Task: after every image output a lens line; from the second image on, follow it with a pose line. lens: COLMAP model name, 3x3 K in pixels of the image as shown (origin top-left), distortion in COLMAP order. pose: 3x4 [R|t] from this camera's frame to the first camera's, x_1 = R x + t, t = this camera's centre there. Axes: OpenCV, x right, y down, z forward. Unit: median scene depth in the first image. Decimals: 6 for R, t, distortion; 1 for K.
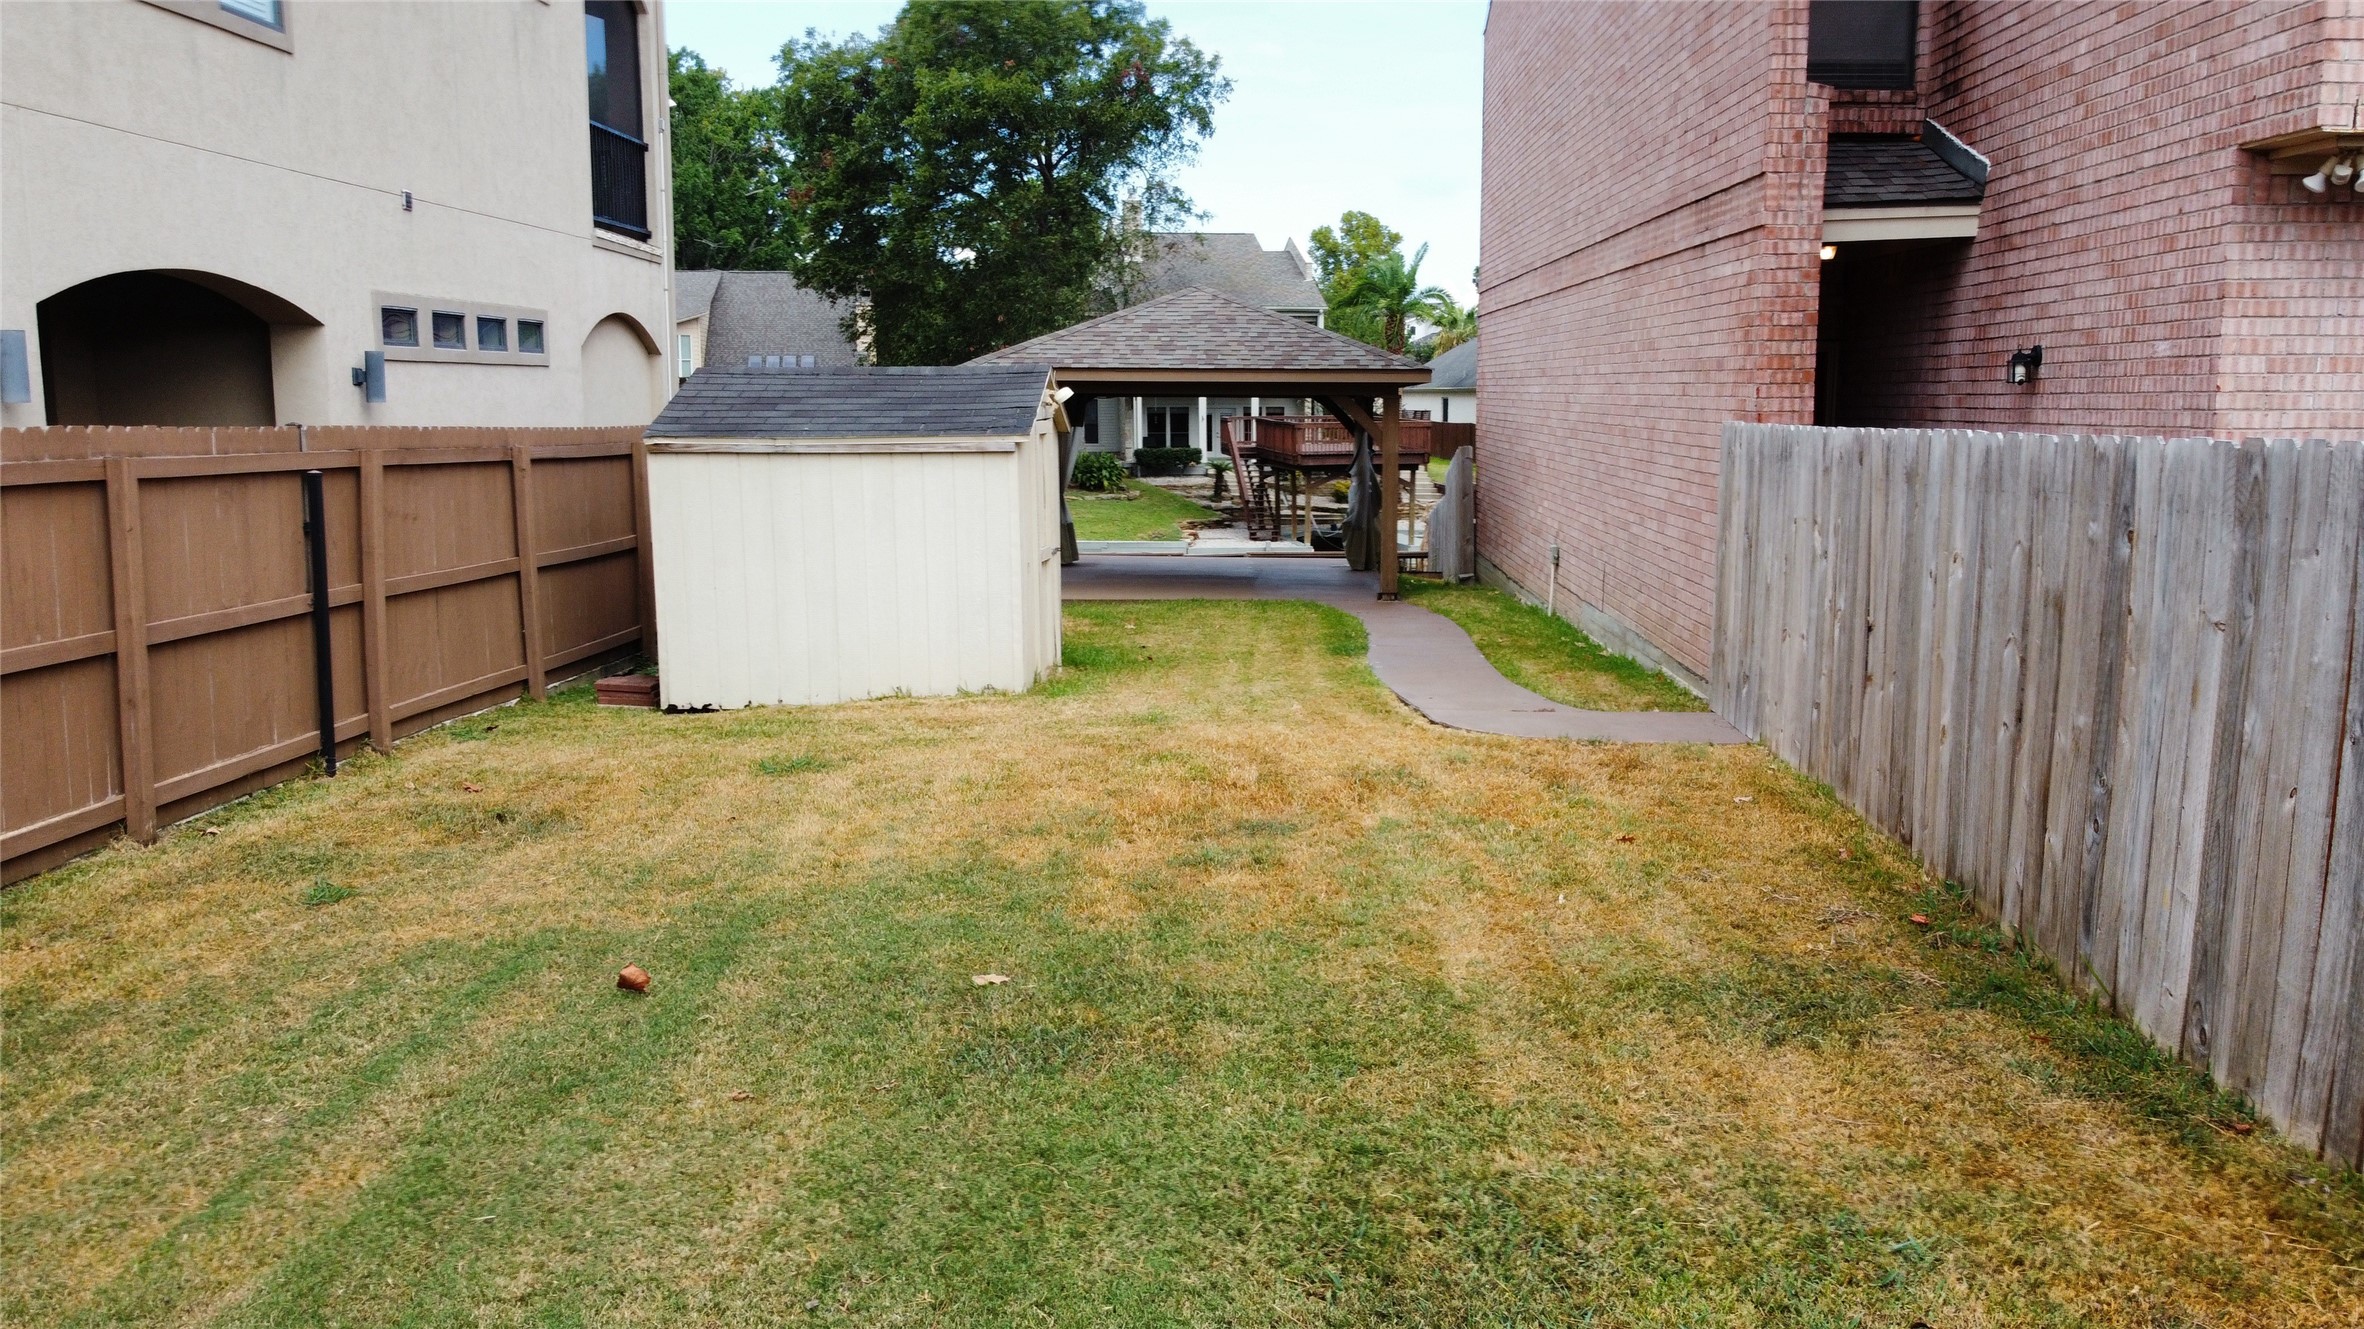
lens RADIAL K [[1792.1, 0, 1195.9], [0, 1792.1, 666.0], [0, 0, 1]] dist [-0.007776, -0.007561]
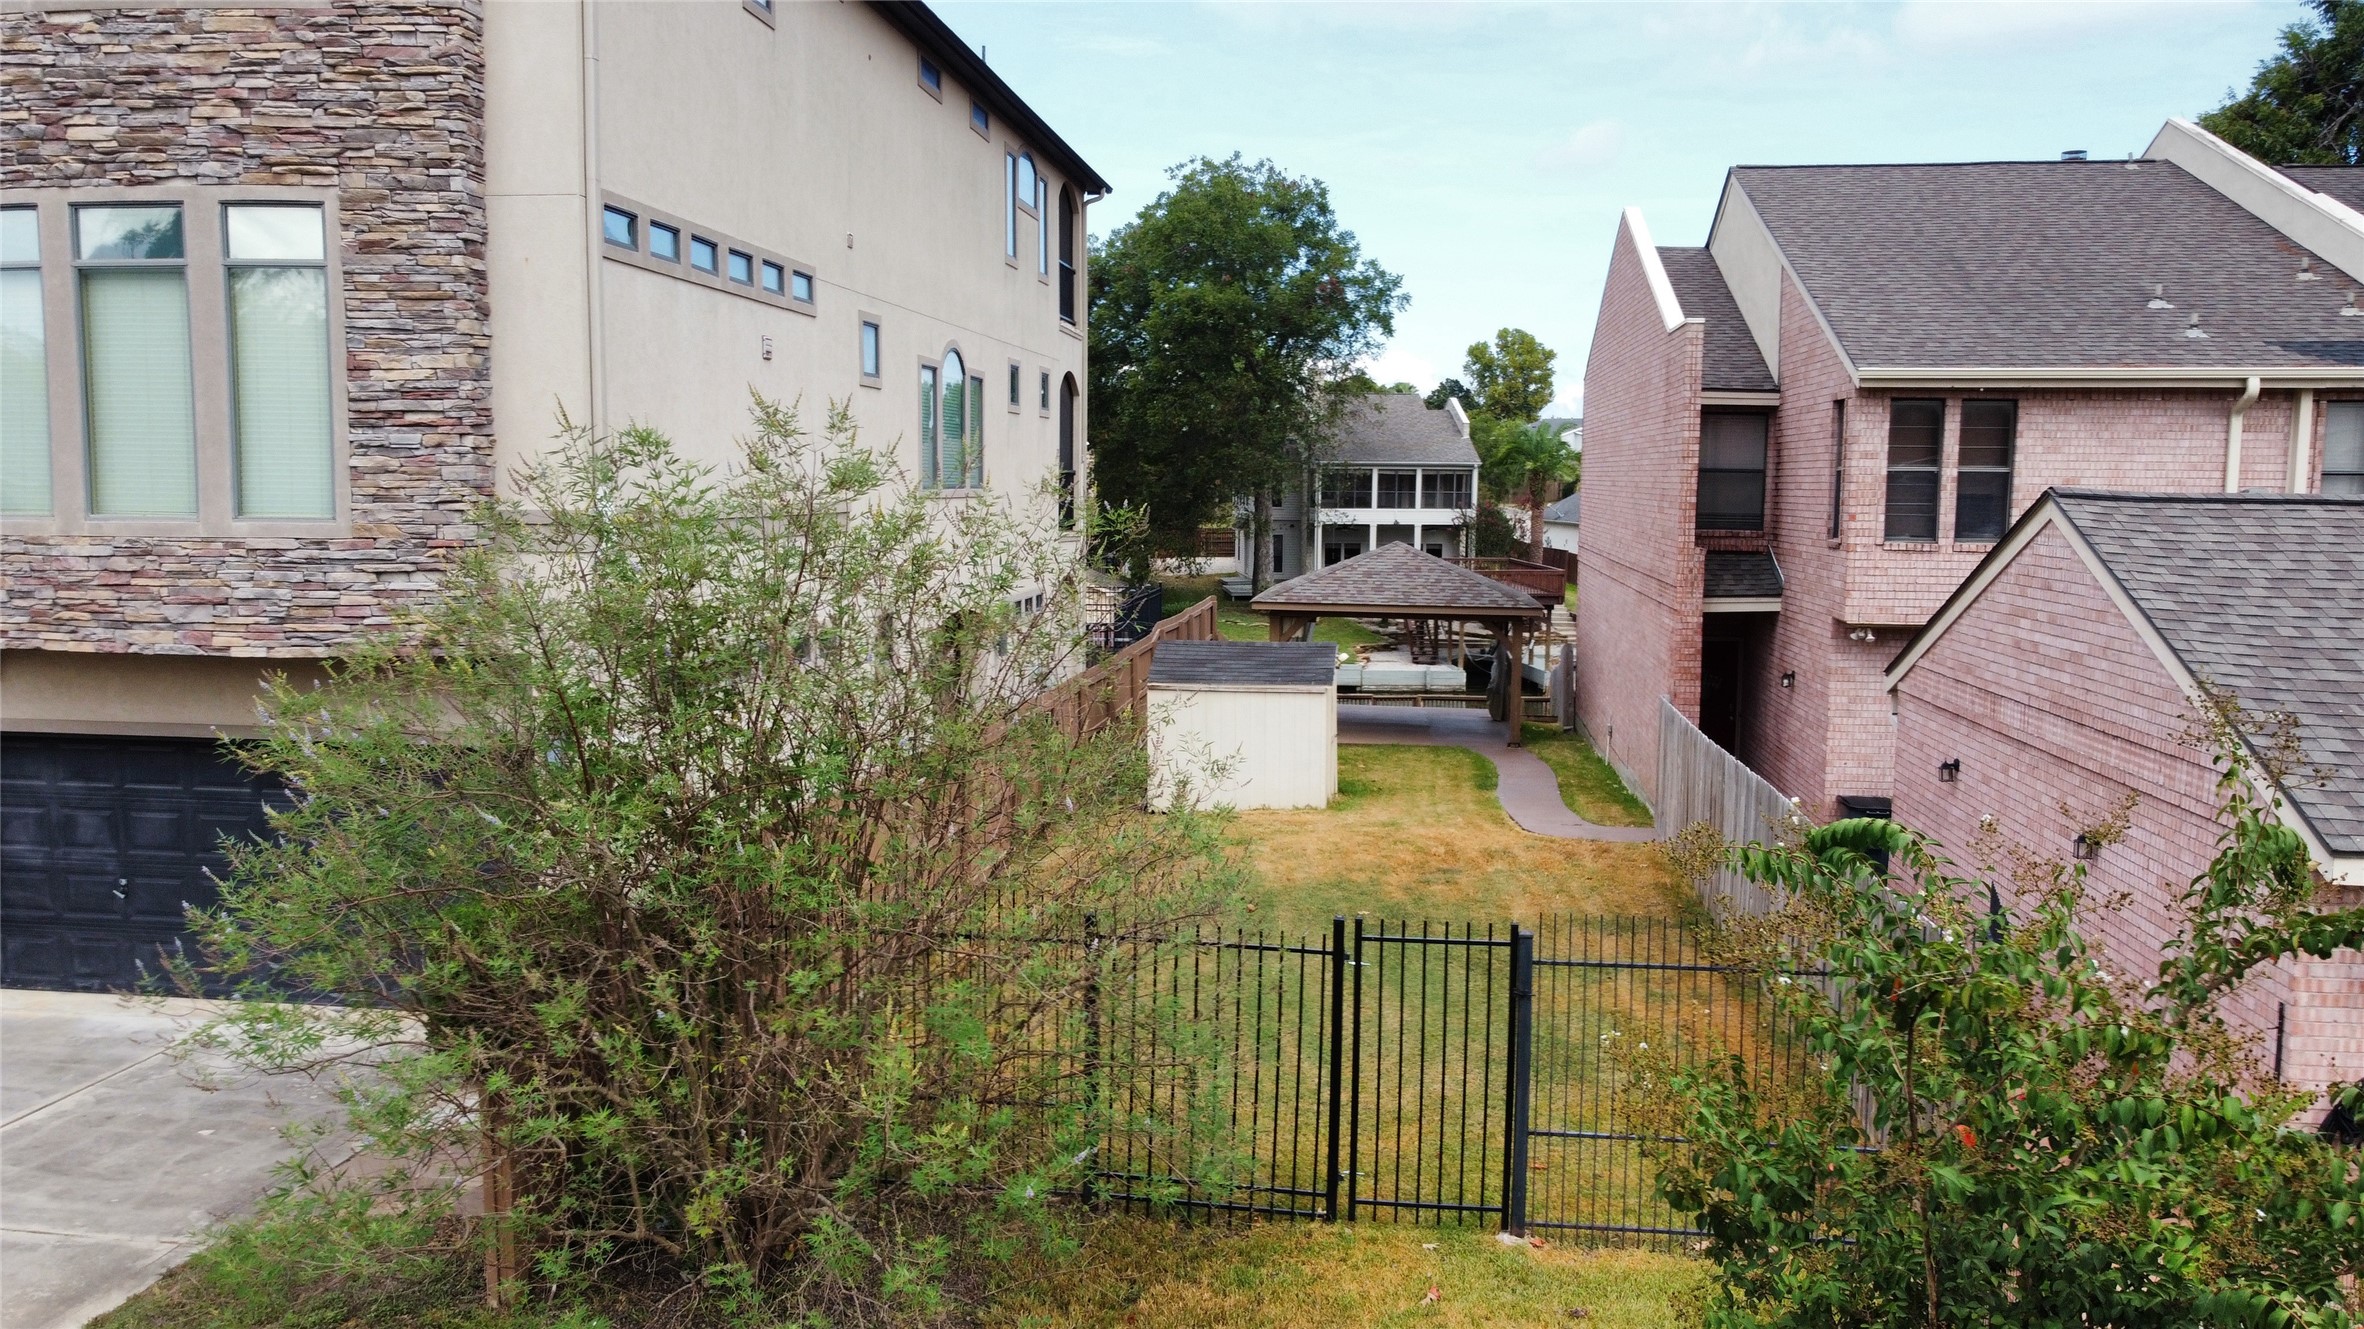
lens RADIAL K [[1792.1, 0, 1224.0], [0, 1792.1, 719.0], [0, 0, 1]] dist [-0.007776, -0.007561]
pose [[0.997547, 0.021682, -0.066562, -0.065843], [-0.022780, 0.999616, -0.015772, -0.044557], [0.066195, 0.017250, 0.997658, -0.892282]]
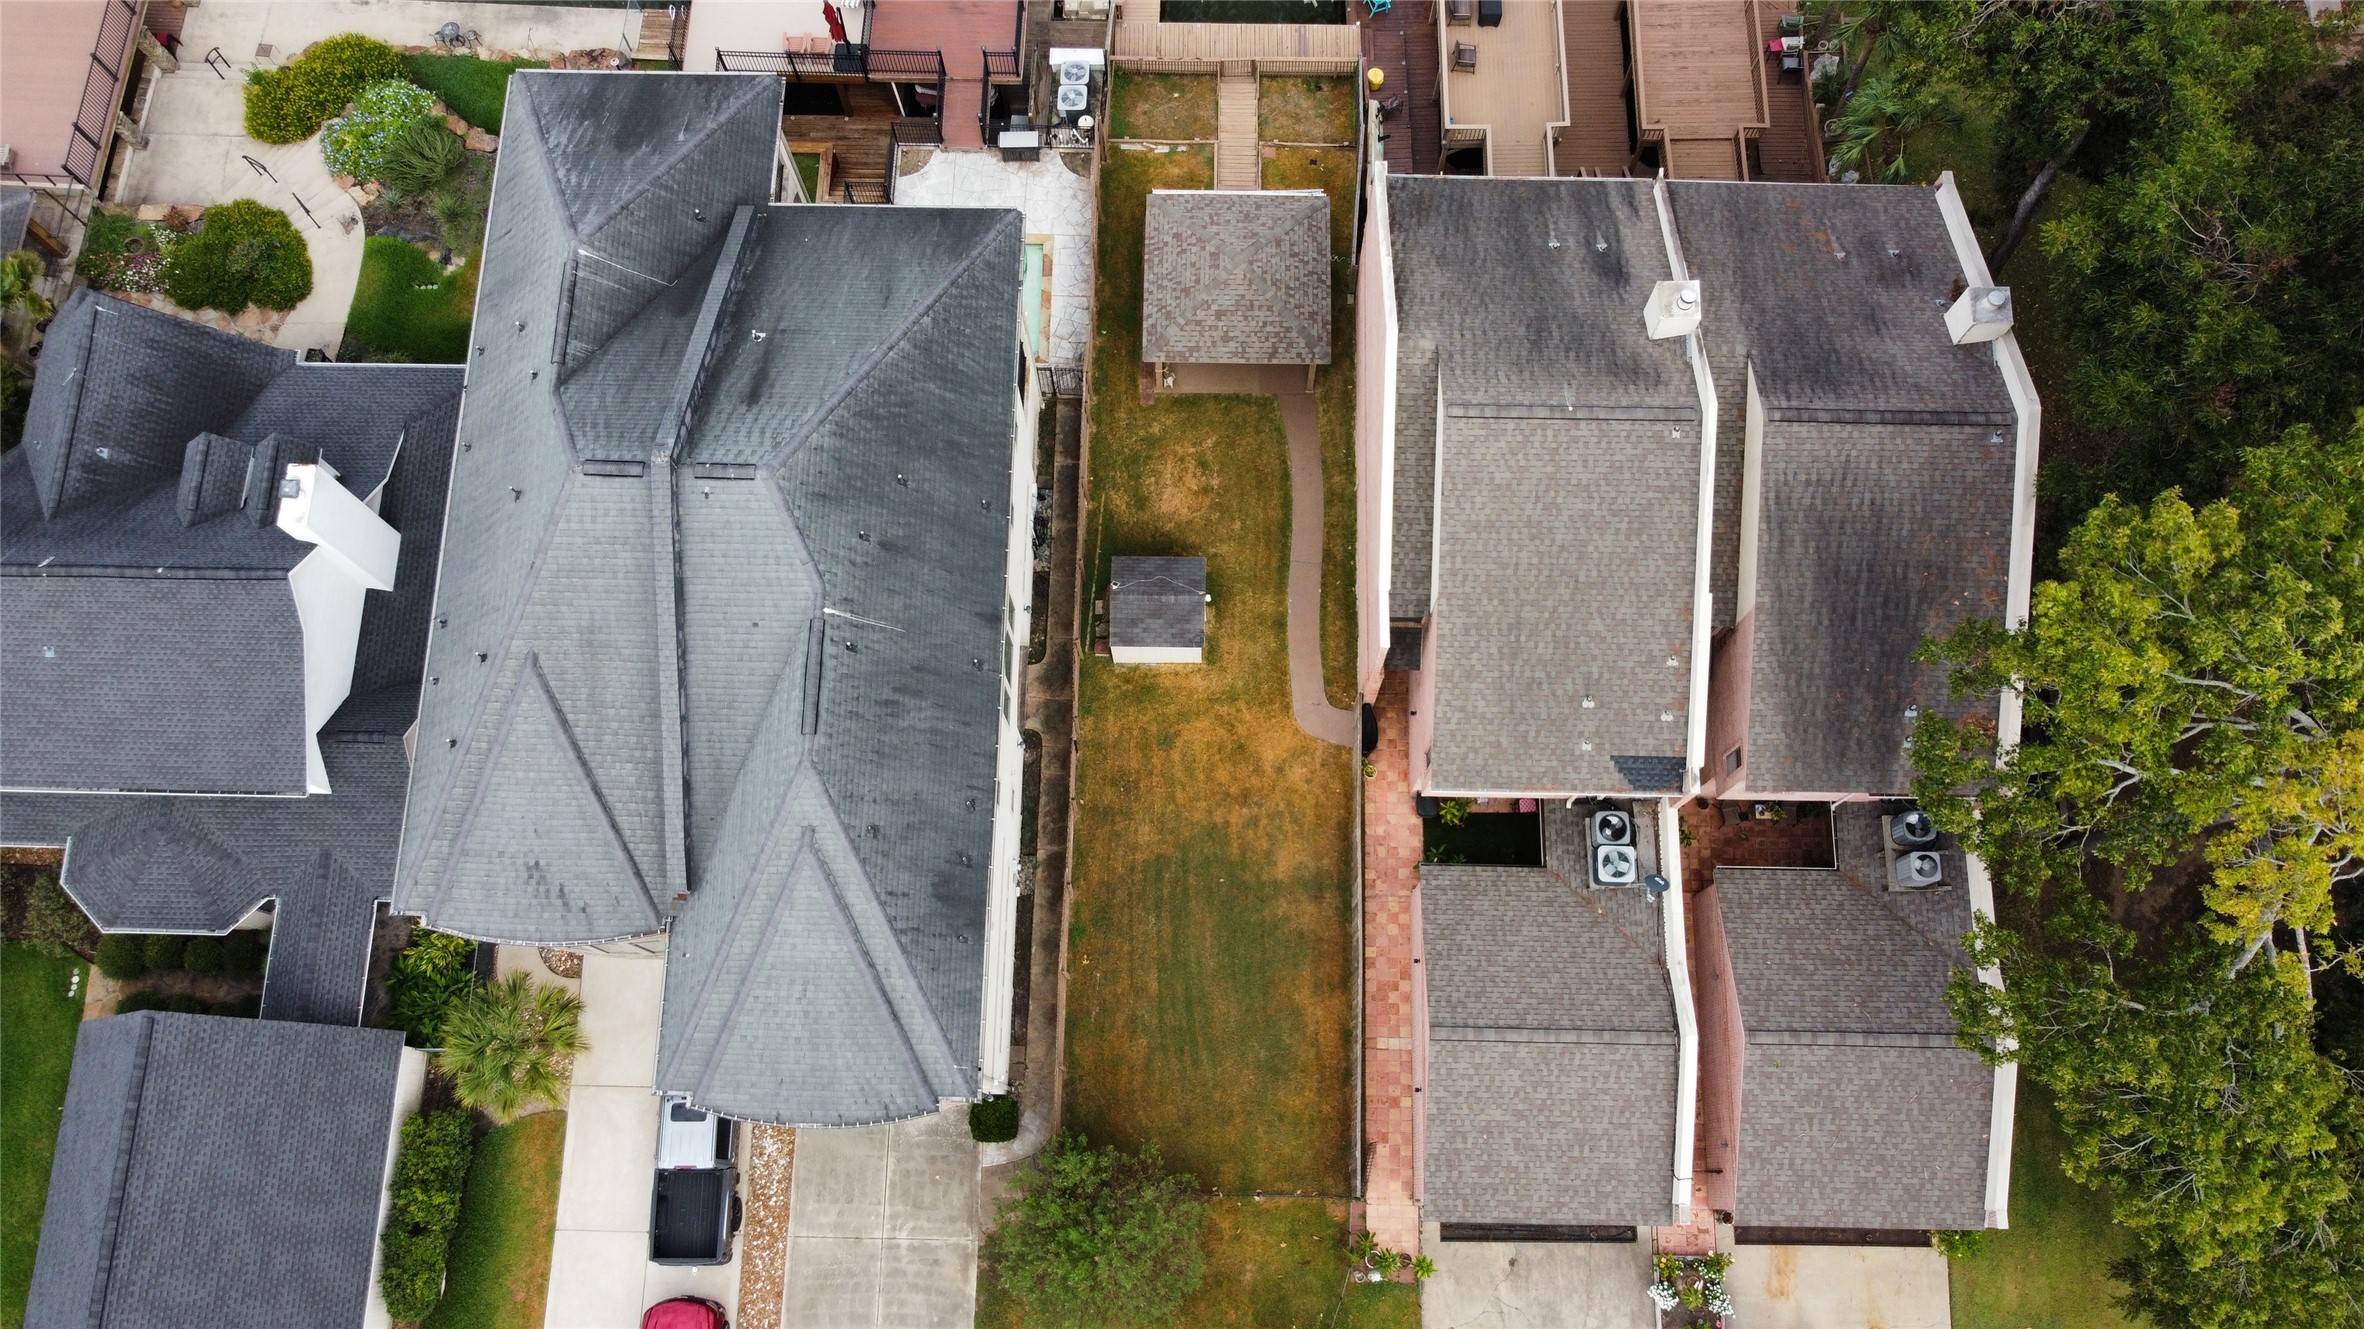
lens RADIAL K [[1792.1, 0, 1195.4], [0, 1792.1, 669.0], [0, 0, 1]] dist [-0.007776, -0.007561]
pose [[0.999880, -0.015292, 0.002356, -0.101618], [0.004147, 0.411550, 0.911378, -3.215311], [-0.014907, -0.911259, 0.411564, -0.623683]]
